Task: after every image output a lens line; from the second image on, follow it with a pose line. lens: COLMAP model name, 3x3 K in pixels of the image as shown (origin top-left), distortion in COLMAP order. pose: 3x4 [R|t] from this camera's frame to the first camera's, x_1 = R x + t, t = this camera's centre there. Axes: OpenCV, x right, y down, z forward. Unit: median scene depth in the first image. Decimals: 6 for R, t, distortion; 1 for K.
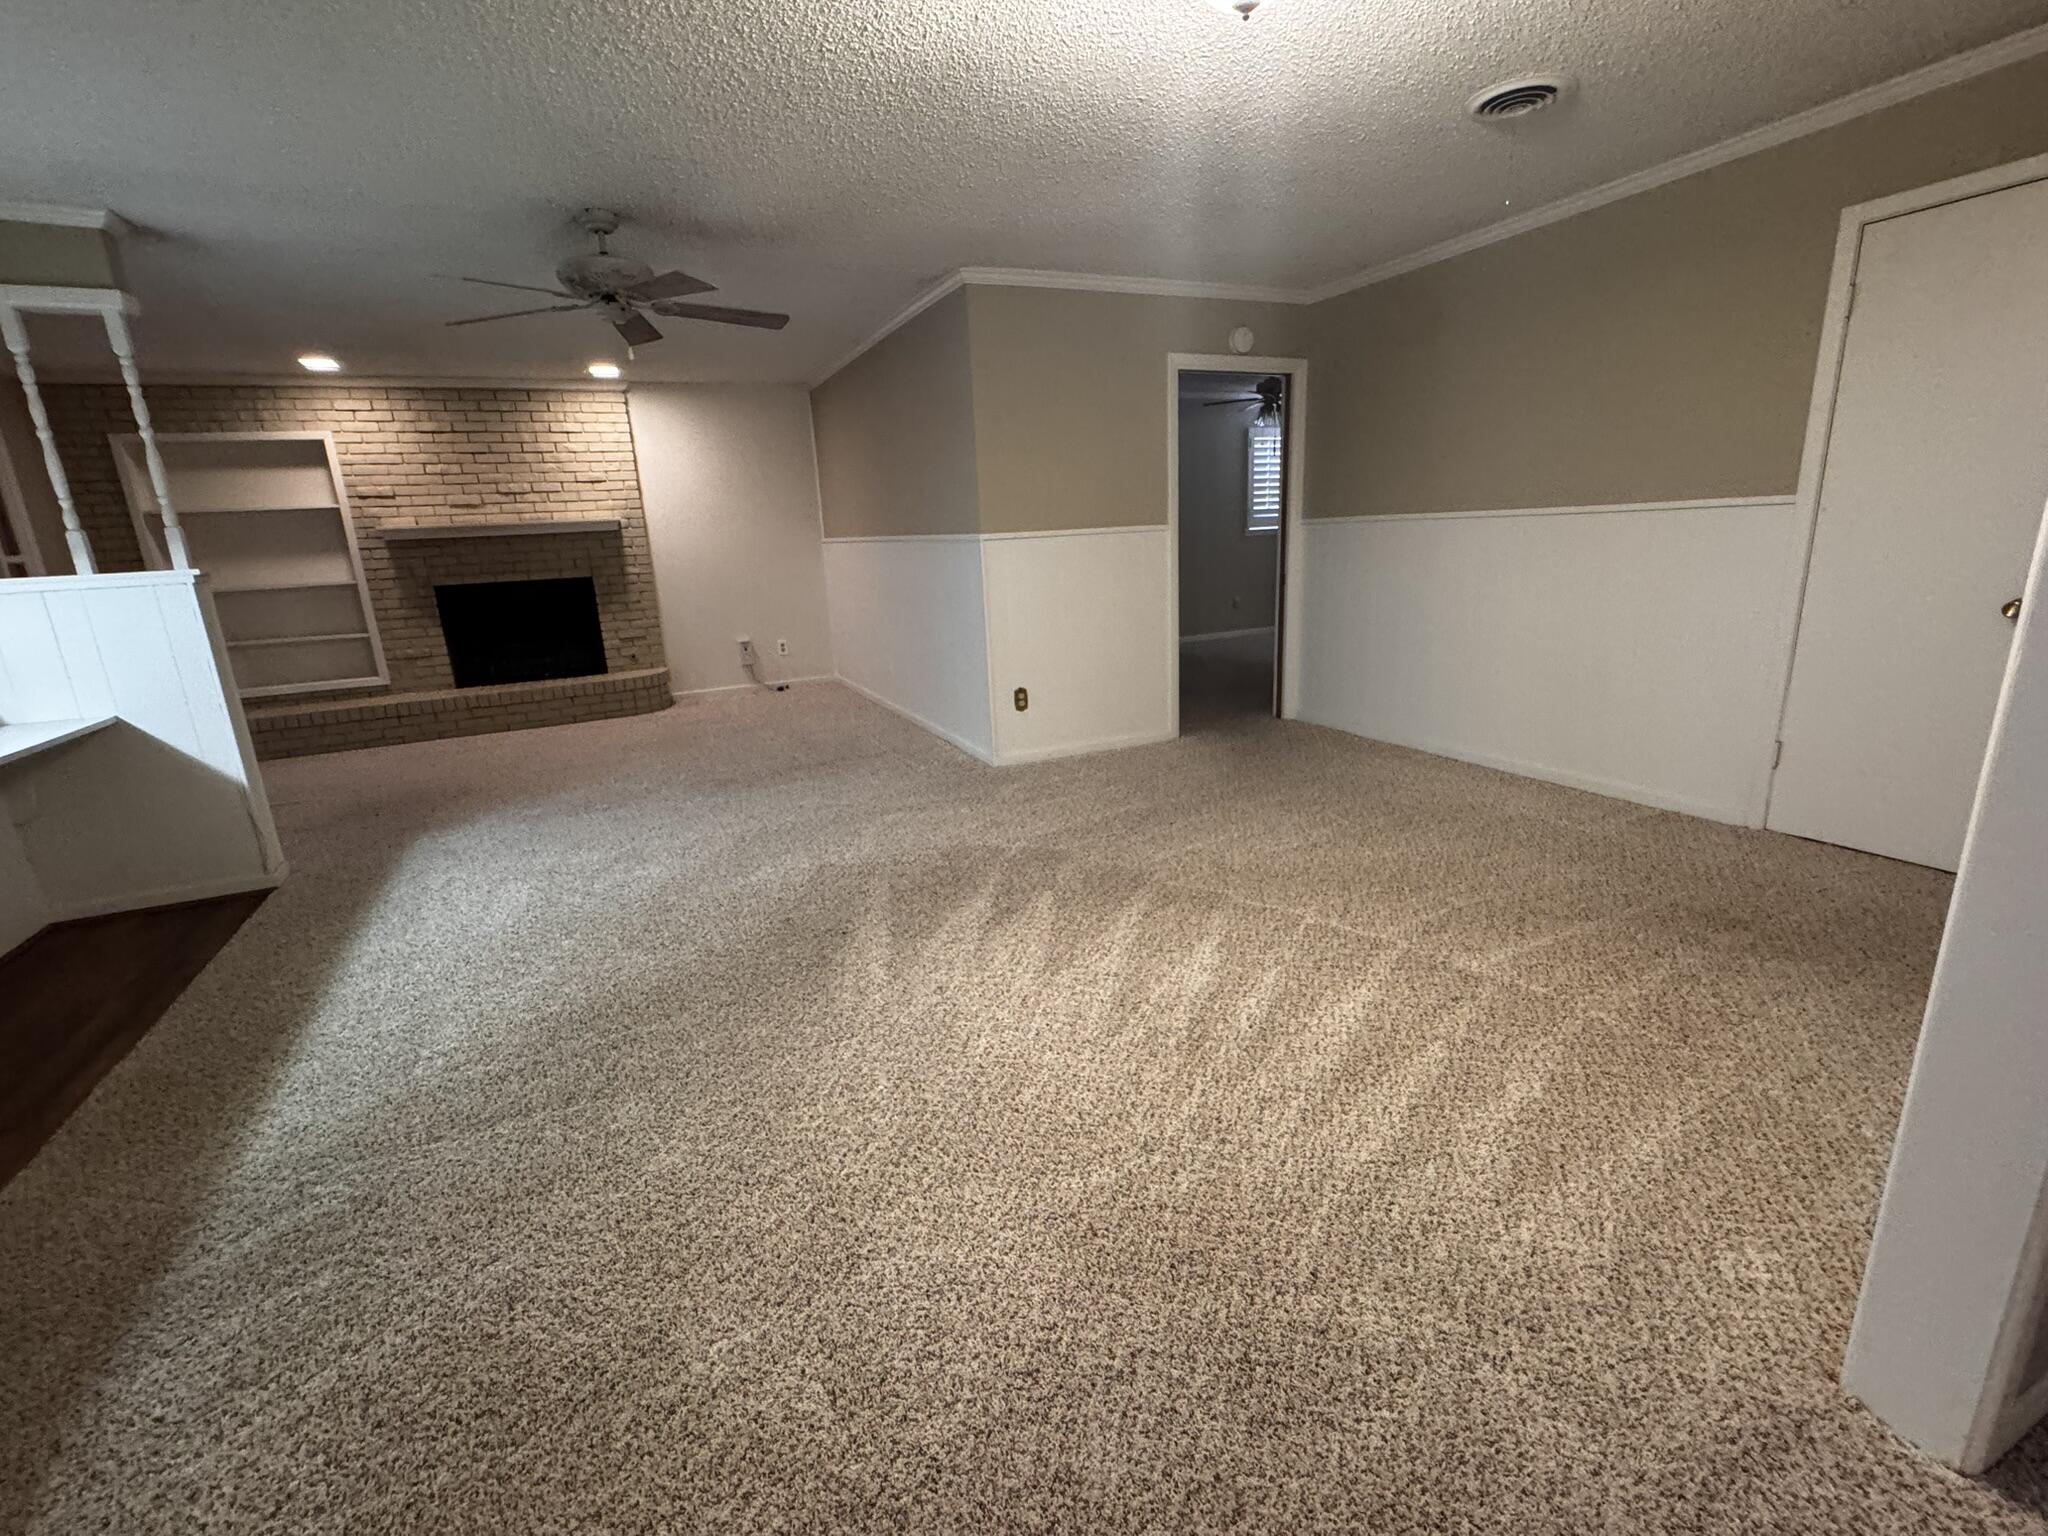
lens RADIAL K [[902.6, 0, 1022.8], [0, 902.6, 766.7], [0, 0, 1]] dist [-0.002810, -0.000263]
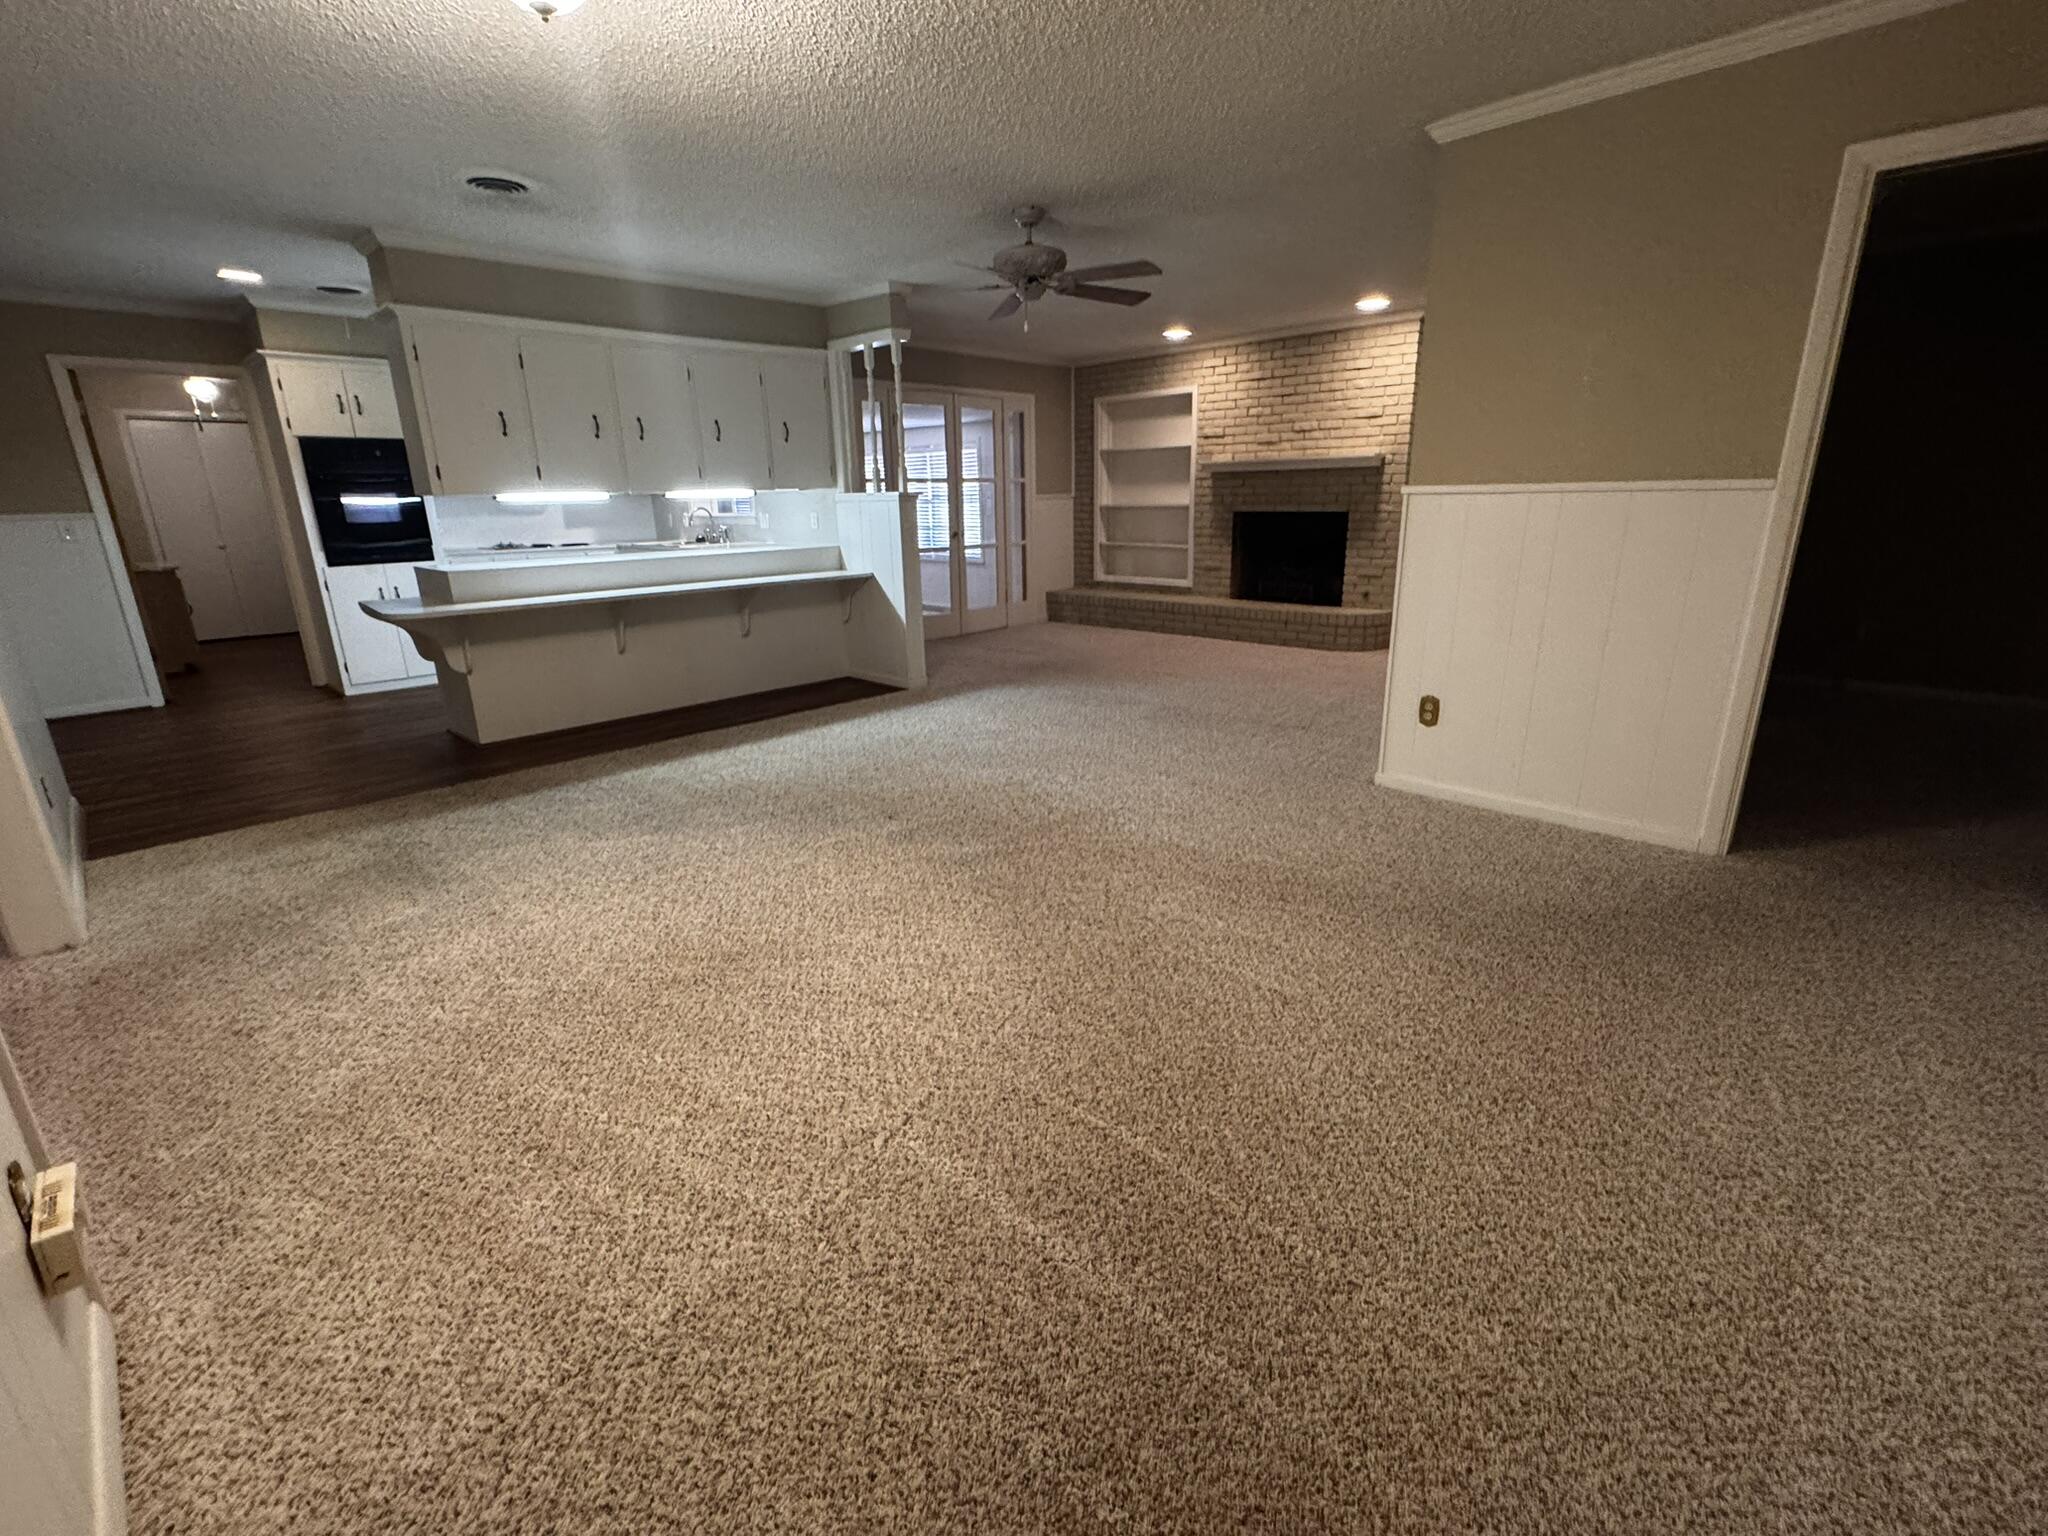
lens RADIAL K [[902.6, 0, 1024.0], [0, 902.6, 766.8], [0, 0, 1]] dist [-0.002810, -0.000263]
pose [[0.355192, 0.309634, -0.882024, 0.417097], [-0.238025, 0.942406, 0.234978, -0.095405], [0.903982, 0.126481, 0.408436, 0.296666]]
